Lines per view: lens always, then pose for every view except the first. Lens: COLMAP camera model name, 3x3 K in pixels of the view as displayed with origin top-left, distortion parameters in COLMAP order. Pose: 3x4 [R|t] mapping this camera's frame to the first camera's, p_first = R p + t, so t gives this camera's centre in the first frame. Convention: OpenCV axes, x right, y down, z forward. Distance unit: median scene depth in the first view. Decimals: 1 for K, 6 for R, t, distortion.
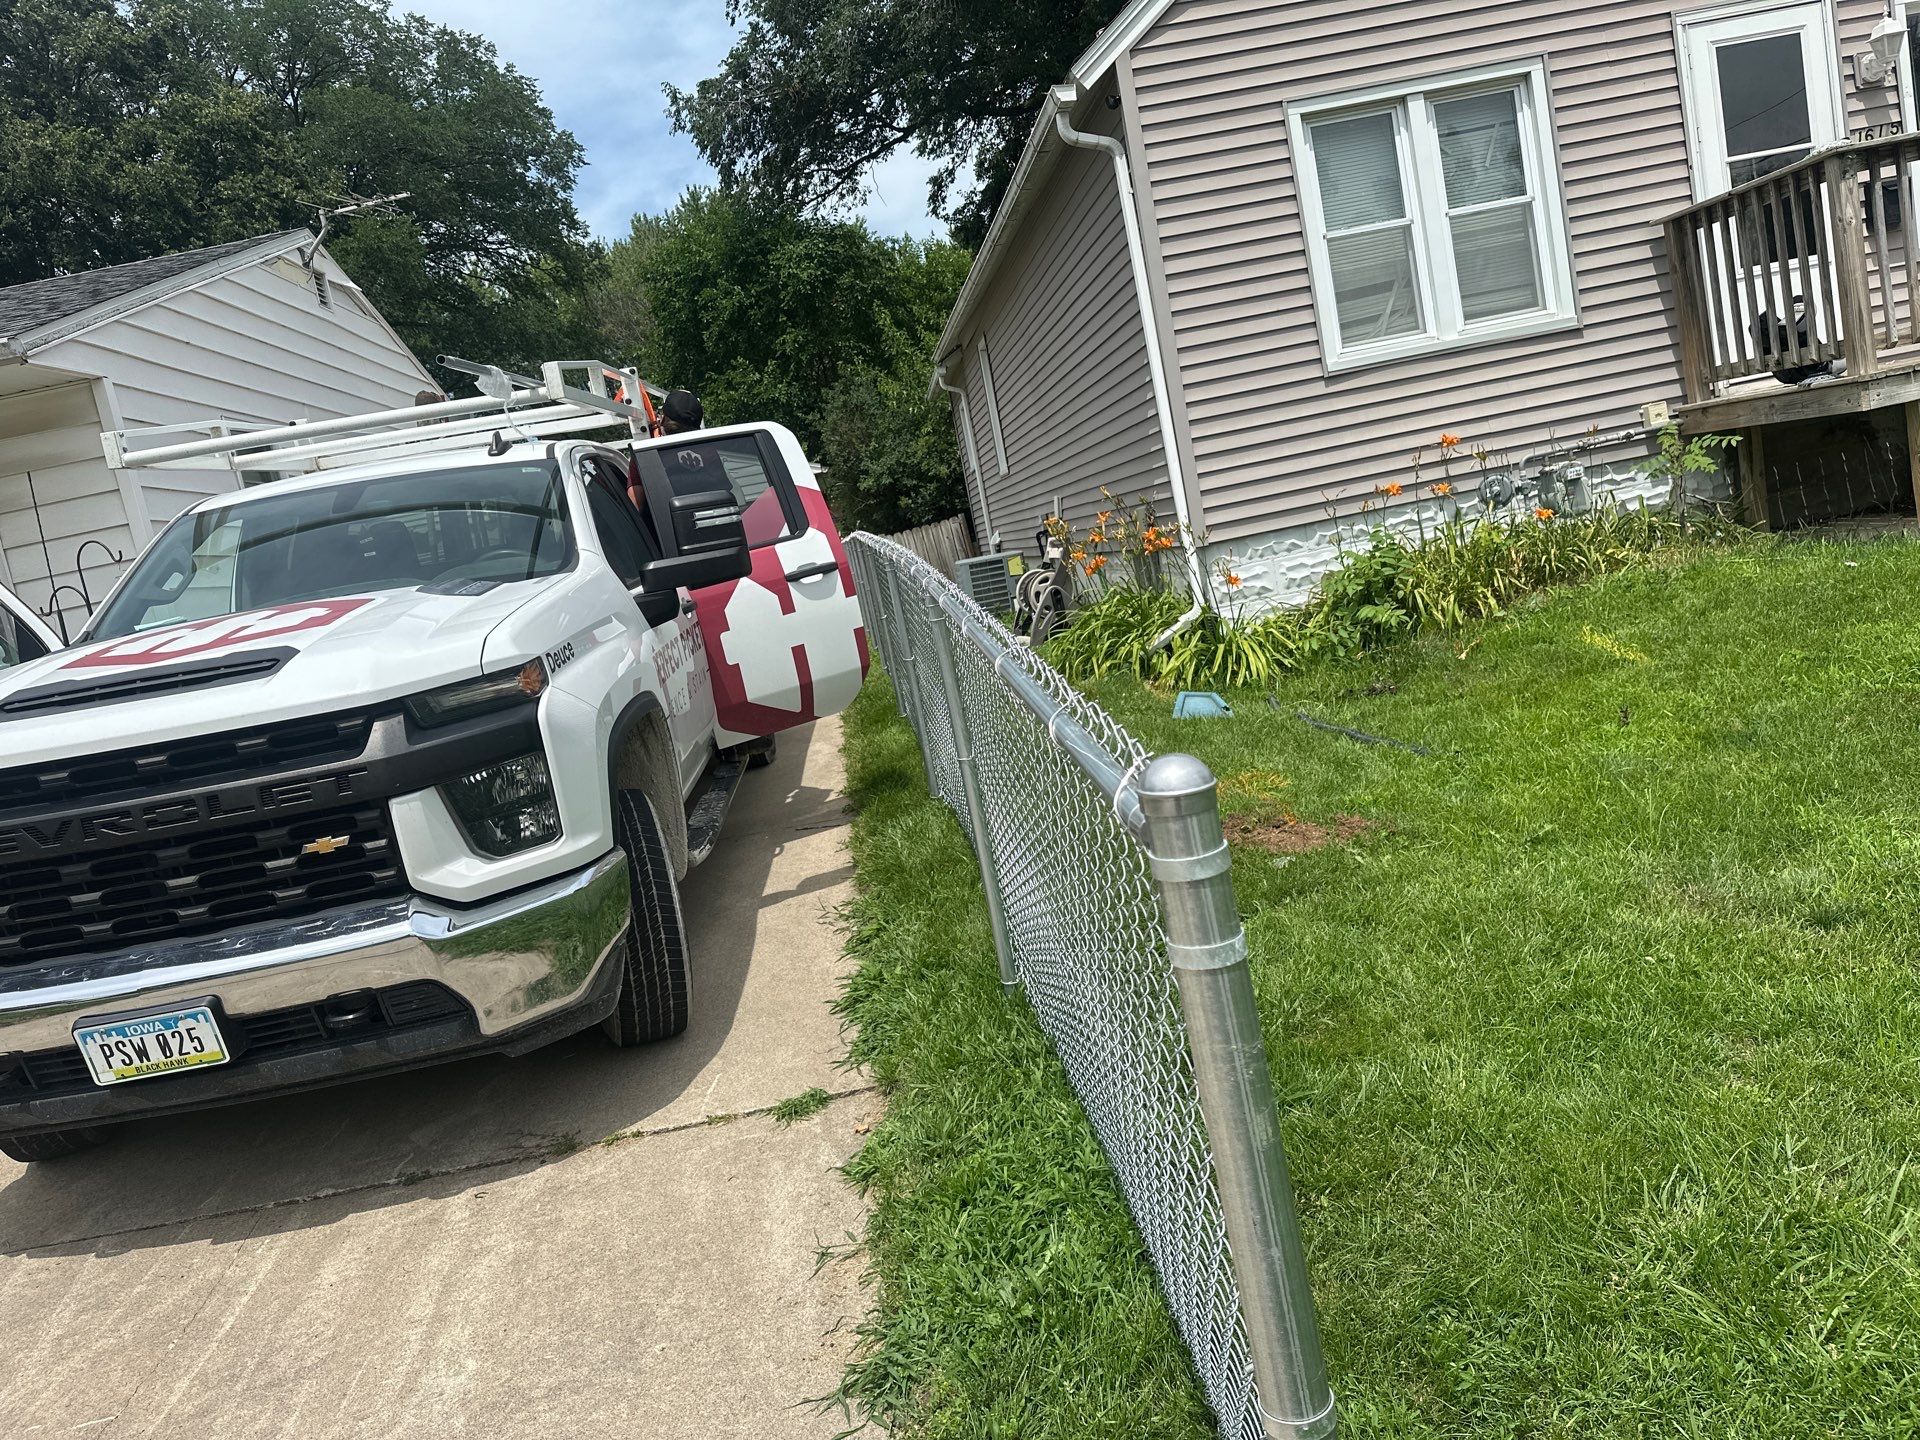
lens RADIAL K [[1347.4, 0, 946.5], [0, 1347.4, 726.3], [0, 0, 1]] dist [0.036087, -0.045265]
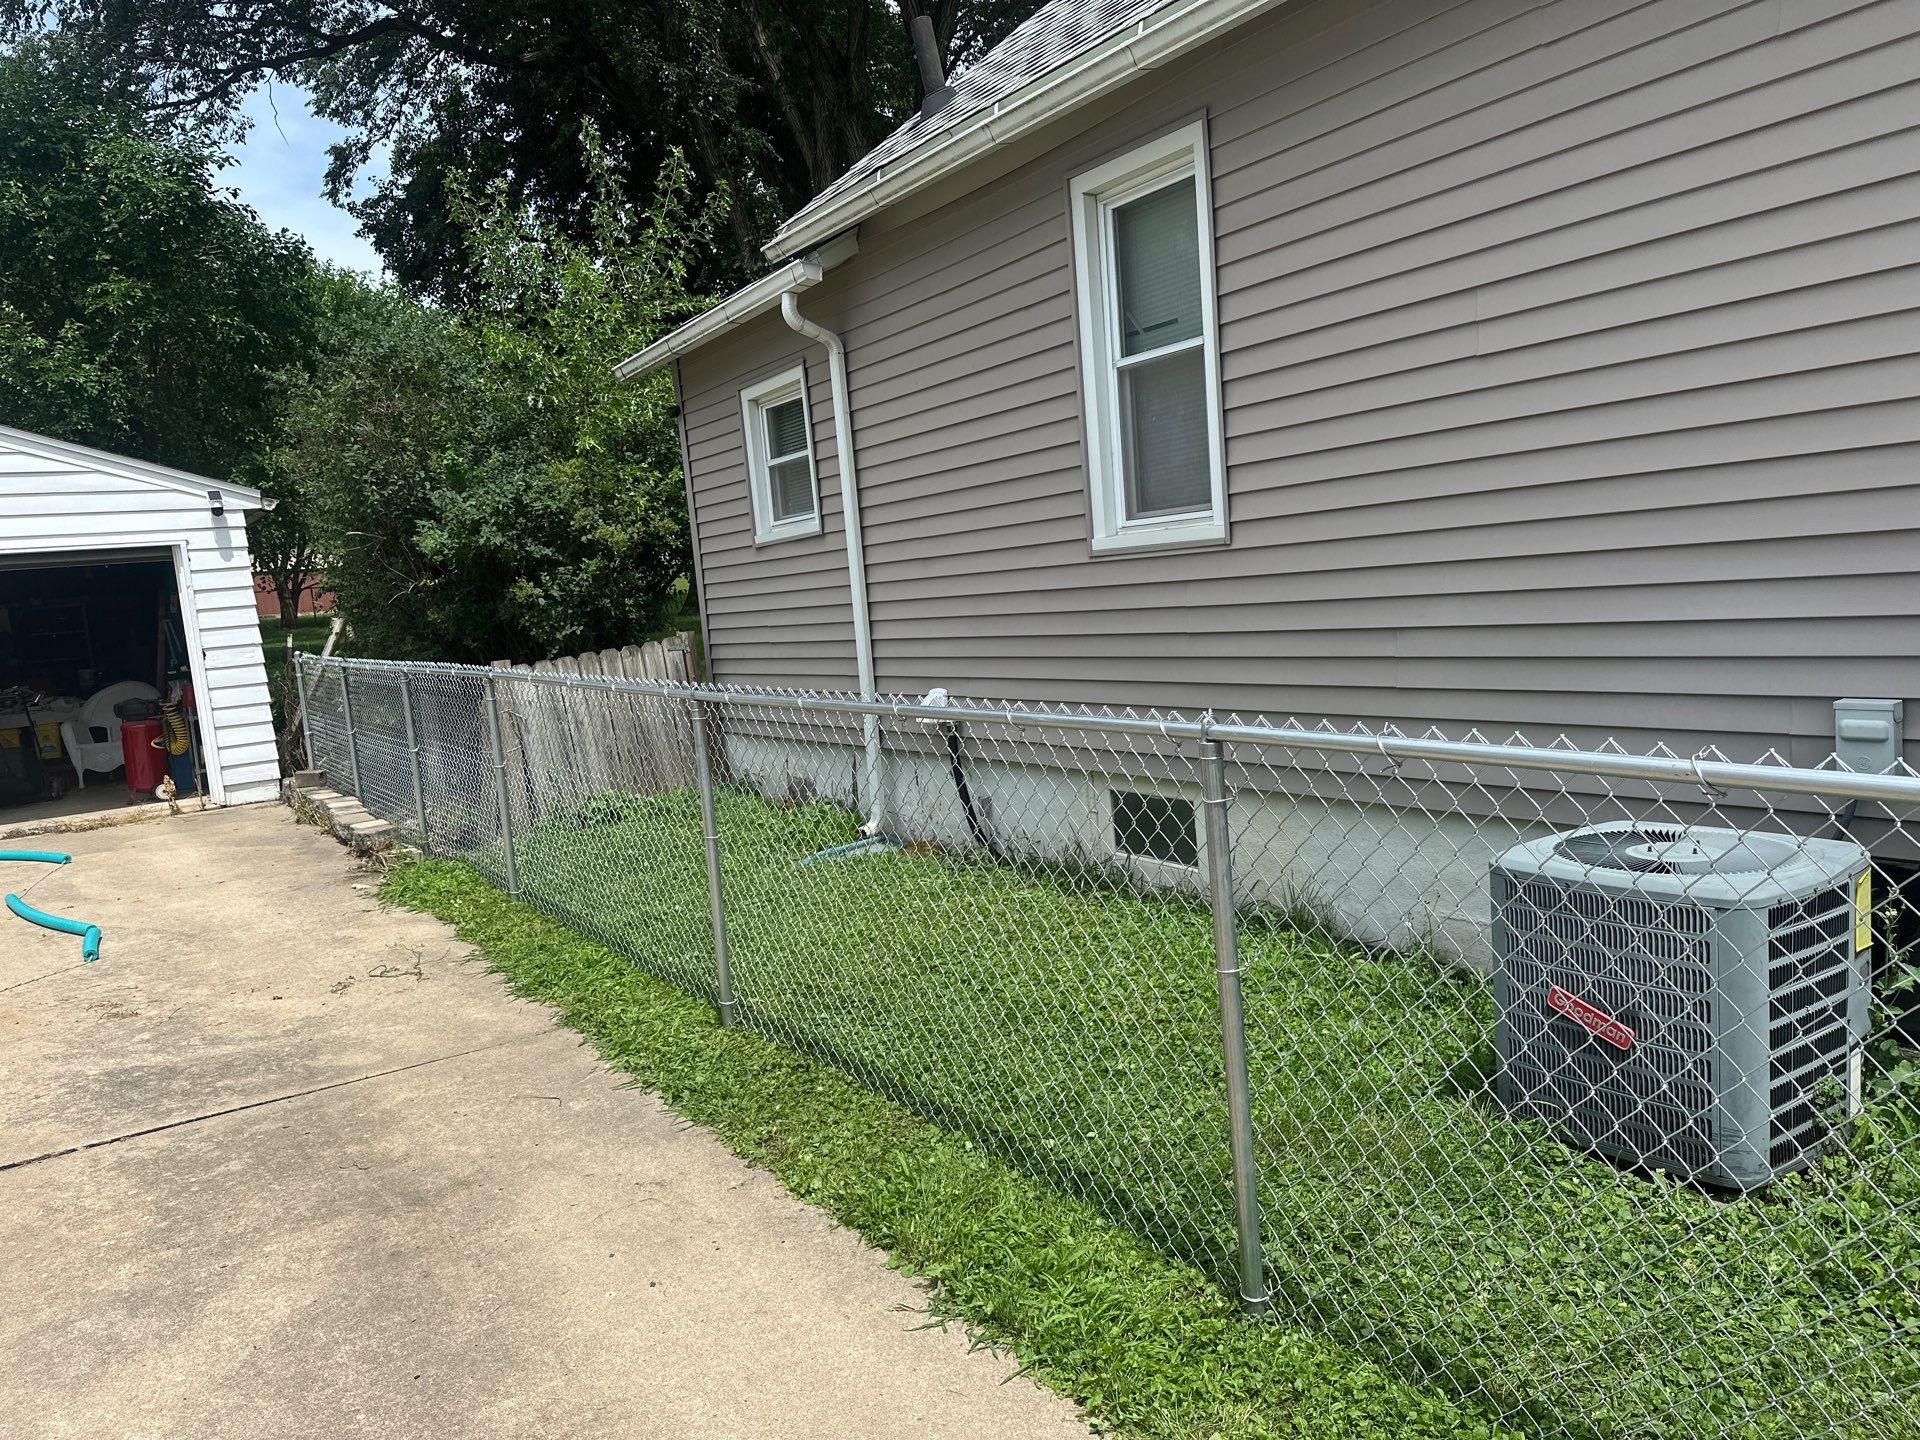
lens RADIAL K [[1347.4, 0, 944.9], [0, 1347.4, 703.6], [0, 0, 1]] dist [0.036087, -0.045265]
pose [[0.865824, 0.074441, 0.494781, -0.344513], [-0.014915, 0.992271, -0.123189, -0.205981], [-0.500127, 0.099280, 0.860242, 1.454379]]
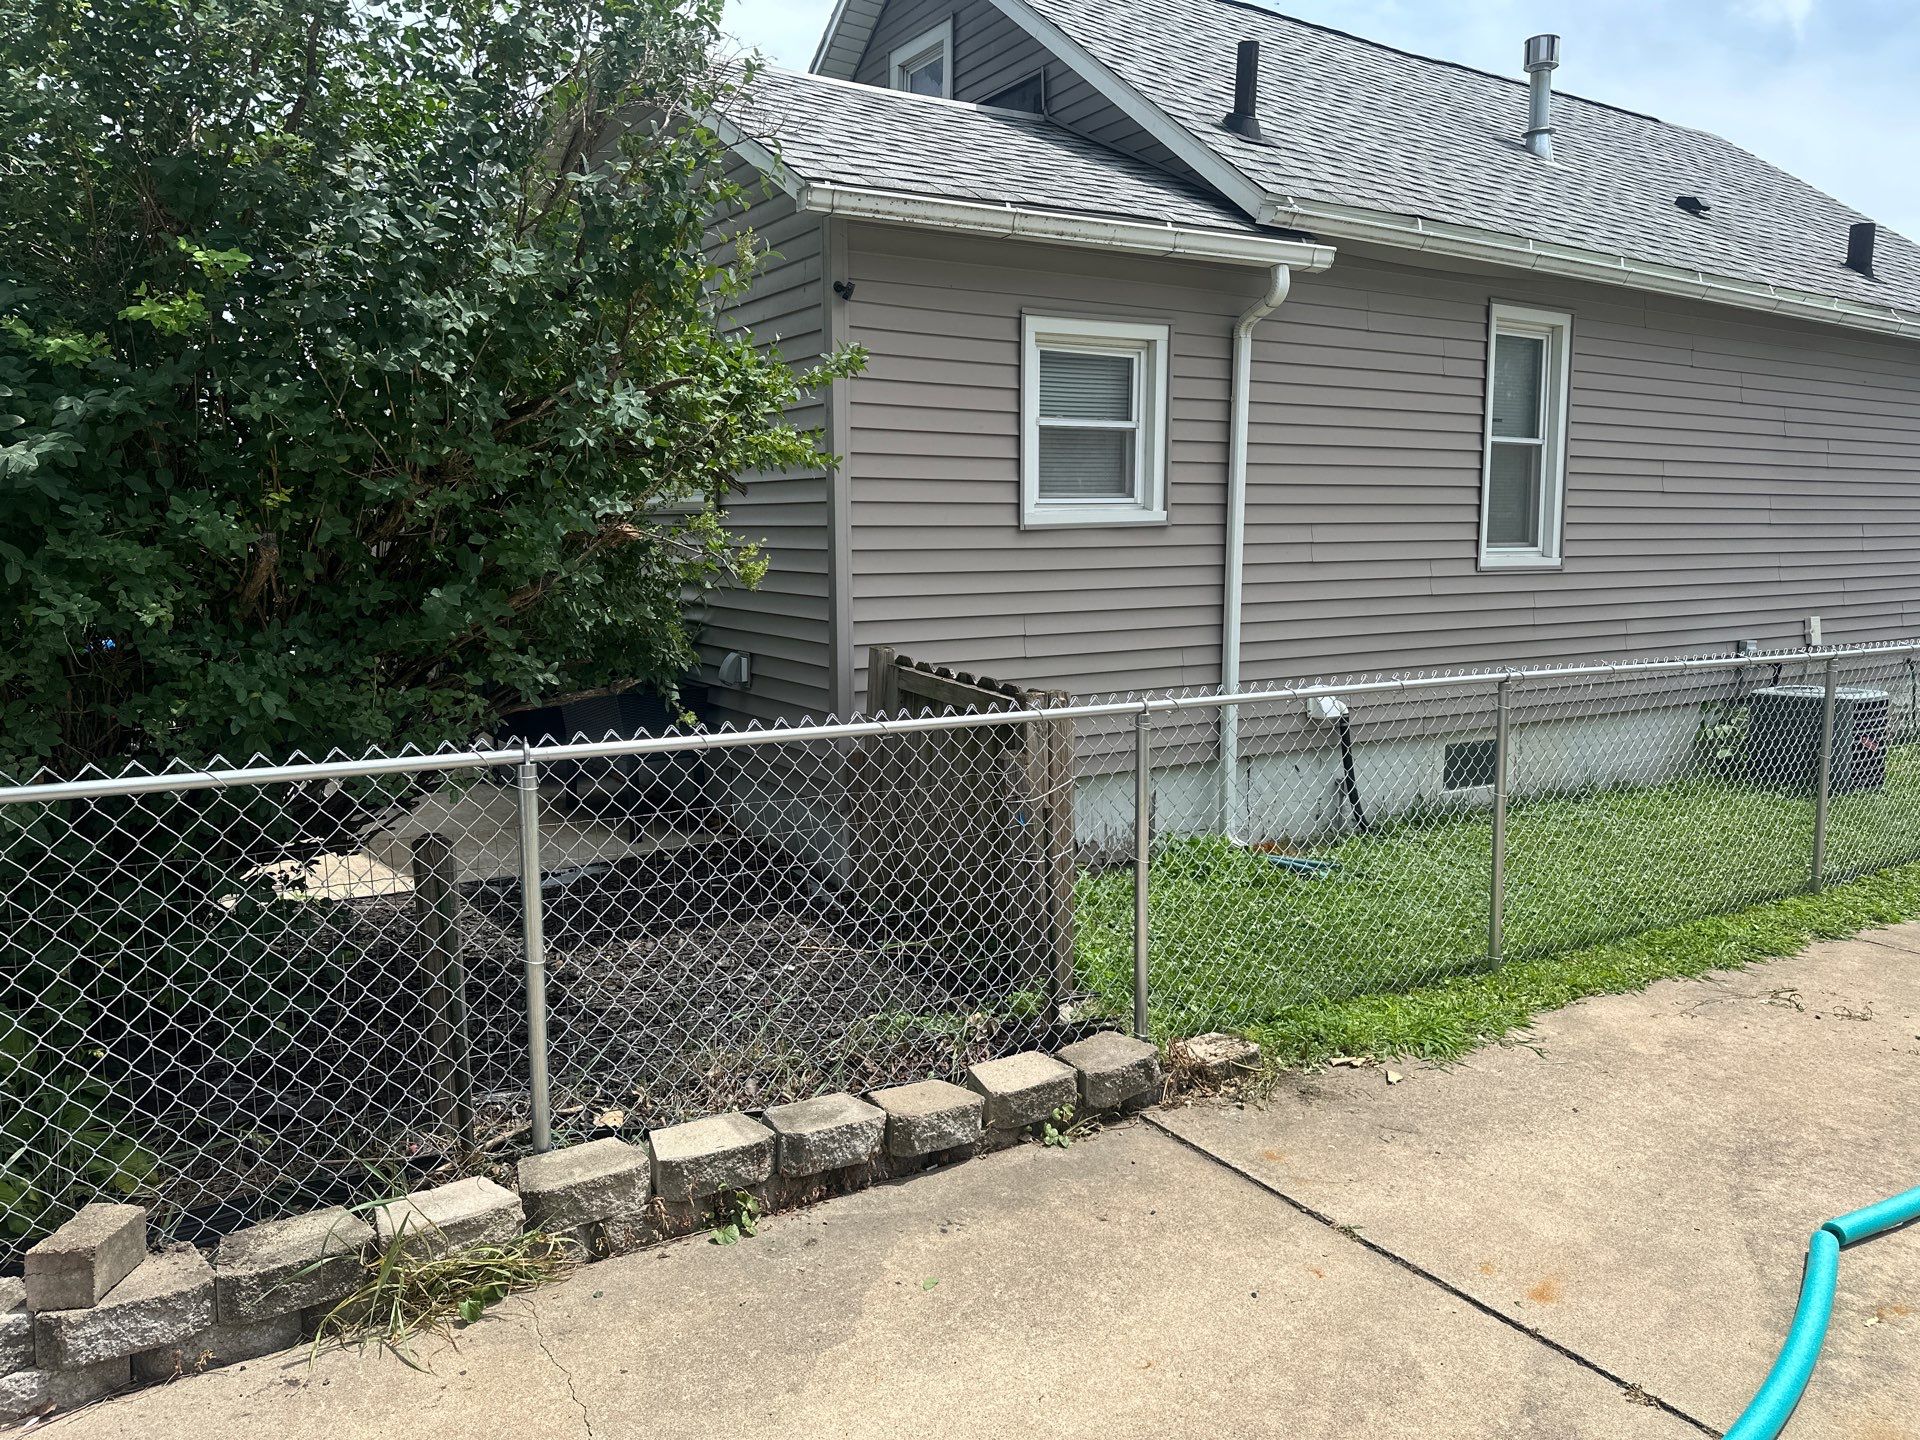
lens RADIAL K [[1347.4, 0, 963.7], [0, 1347.4, 711.6], [0, 0, 1]] dist [0.036087, -0.045265]
pose [[-0.461302, 0.086716, 0.882995, -0.779989], [0.218071, 0.975765, 0.018100, -0.468617], [-0.860027, 0.200905, -0.469032, 3.620044]]
